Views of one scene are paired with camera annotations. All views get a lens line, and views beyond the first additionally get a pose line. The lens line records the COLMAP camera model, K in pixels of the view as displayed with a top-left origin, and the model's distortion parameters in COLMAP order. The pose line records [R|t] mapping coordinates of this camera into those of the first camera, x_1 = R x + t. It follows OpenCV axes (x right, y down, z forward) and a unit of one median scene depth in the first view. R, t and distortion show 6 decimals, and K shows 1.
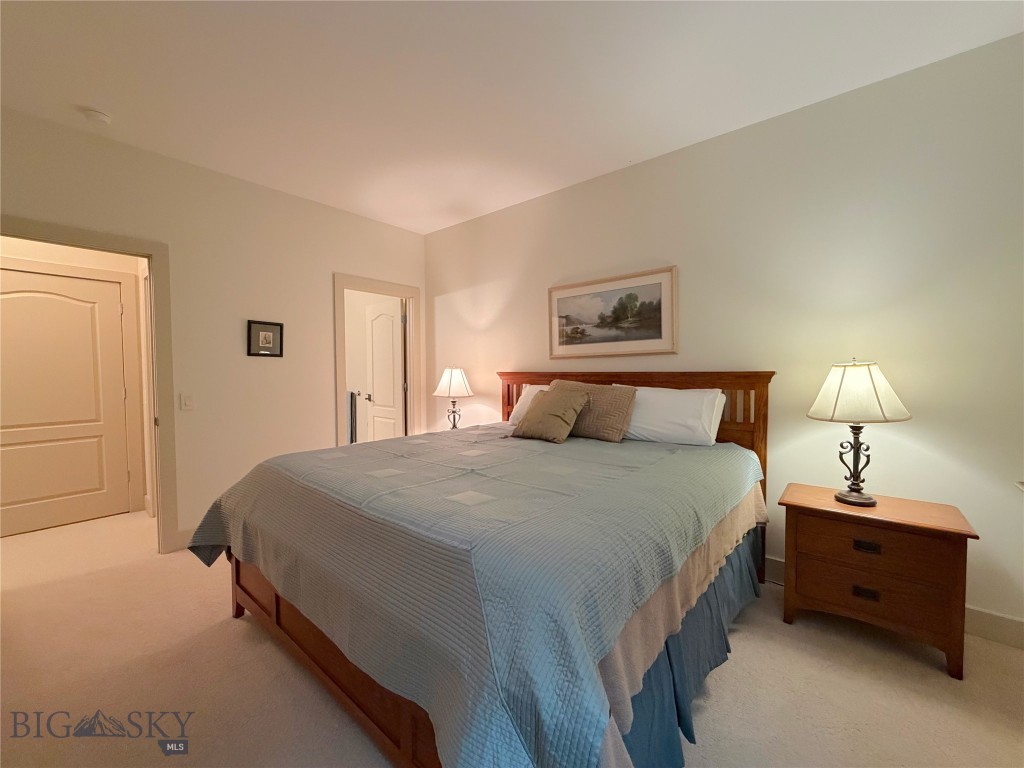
lens RADIAL K [[409.1, 0, 511.3], [0, 409.1, 383.8], [0, 0, 1]] dist [-0.000304, 0.000126]
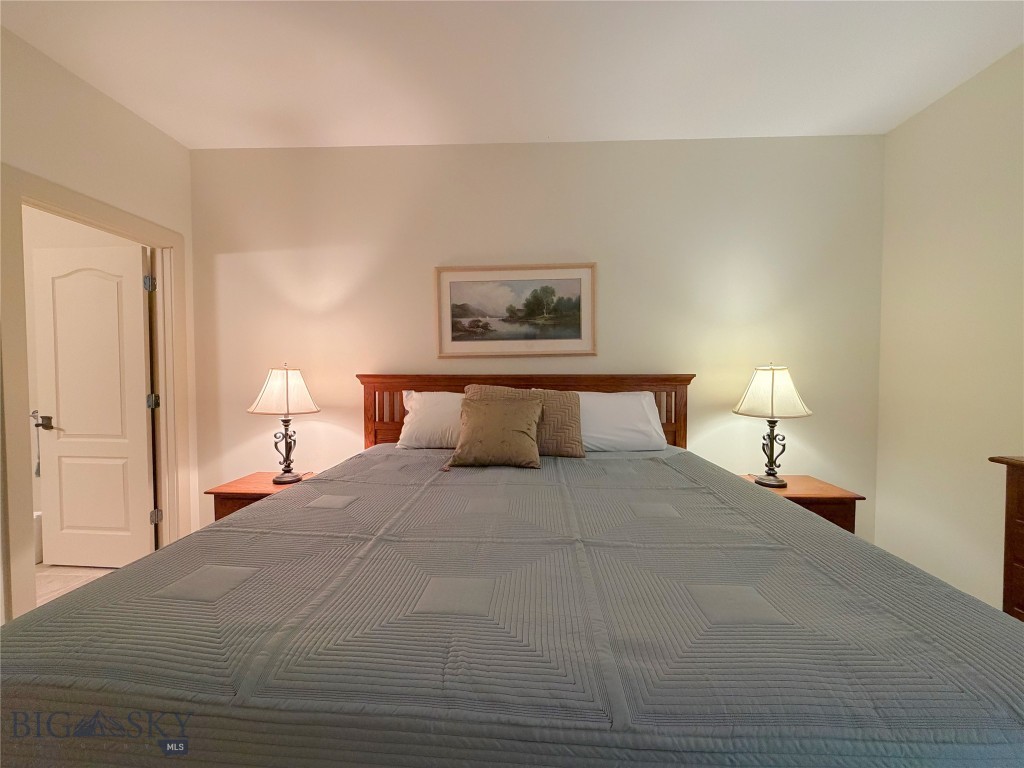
lens RADIAL K [[409.1, 0, 513.2], [0, 409.1, 382.6], [0, 0, 1]] dist [-0.000304, 0.000126]
pose [[0.790367, -0.011876, 0.612518, -0.298123], [0.016728, 0.999858, -0.002200, -0.010319], [-0.612405, 0.011985, 0.790453, 0.326526]]
